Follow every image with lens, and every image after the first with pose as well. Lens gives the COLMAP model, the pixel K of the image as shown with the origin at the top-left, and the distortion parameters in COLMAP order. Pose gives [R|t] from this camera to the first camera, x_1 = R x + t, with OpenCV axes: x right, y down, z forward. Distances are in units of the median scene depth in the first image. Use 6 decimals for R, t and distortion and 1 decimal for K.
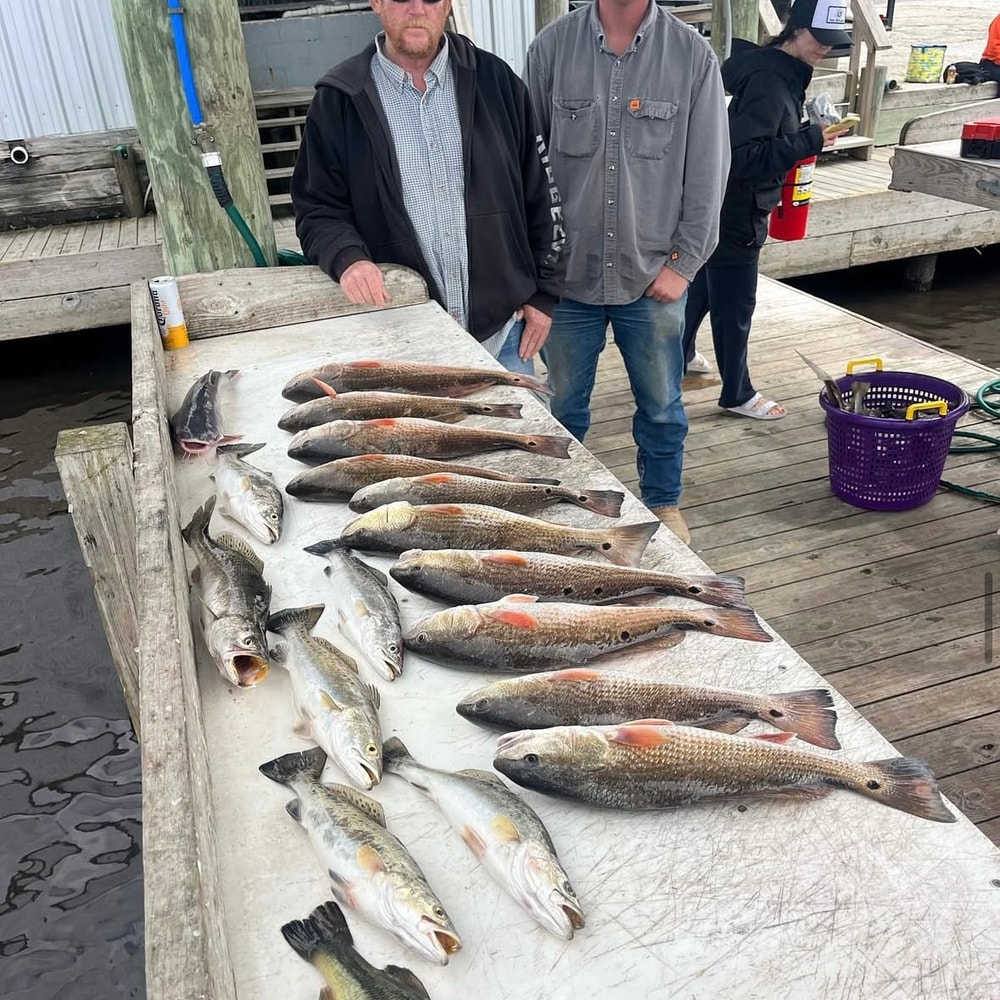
lens RADIAL K [[1029.1, 0, 498.3], [0, 1029.1, 486.1], [0, 0, 1]] dist [0.024766, 0.007987]
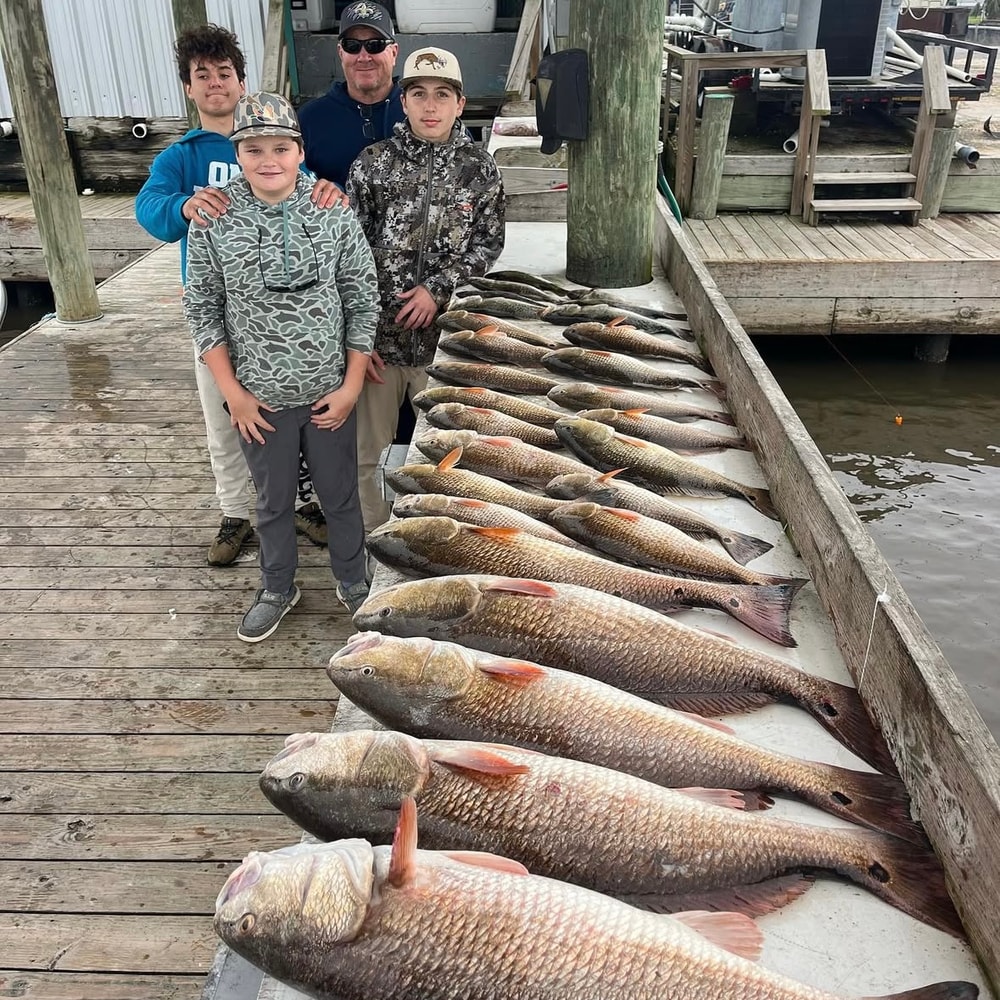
lens RADIAL K [[1024.5, 0, 493.1], [0, 1024.5, 448.8], [0, 0, 1]] dist [0.025514, 0.003062]
pose [[0.935443, 0.192484, -0.296474, 0.341972], [-0.199940, 0.979794, 0.005268, -0.050513], [0.291498, 0.054349, 0.955026, 0.012882]]
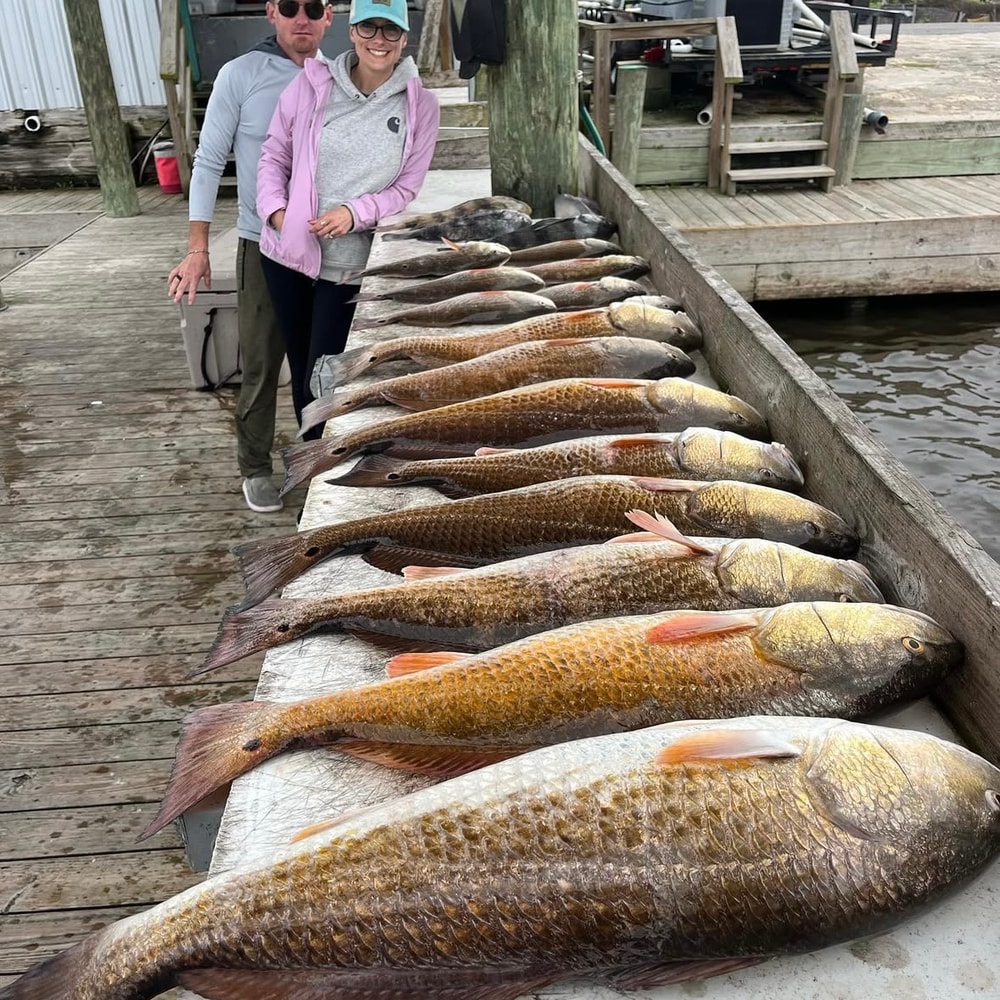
lens RADIAL K [[1031.5, 0, 500.0], [0, 1031.5, 500.0], [0, 0, 1]] dist [0.012541, 0.016959]
pose [[0.964010, 0.149940, -0.219552, 0.343599], [-0.146811, 0.988691, 0.030597, -0.023895], [0.221657, 0.002737, 0.975121, 0.014365]]
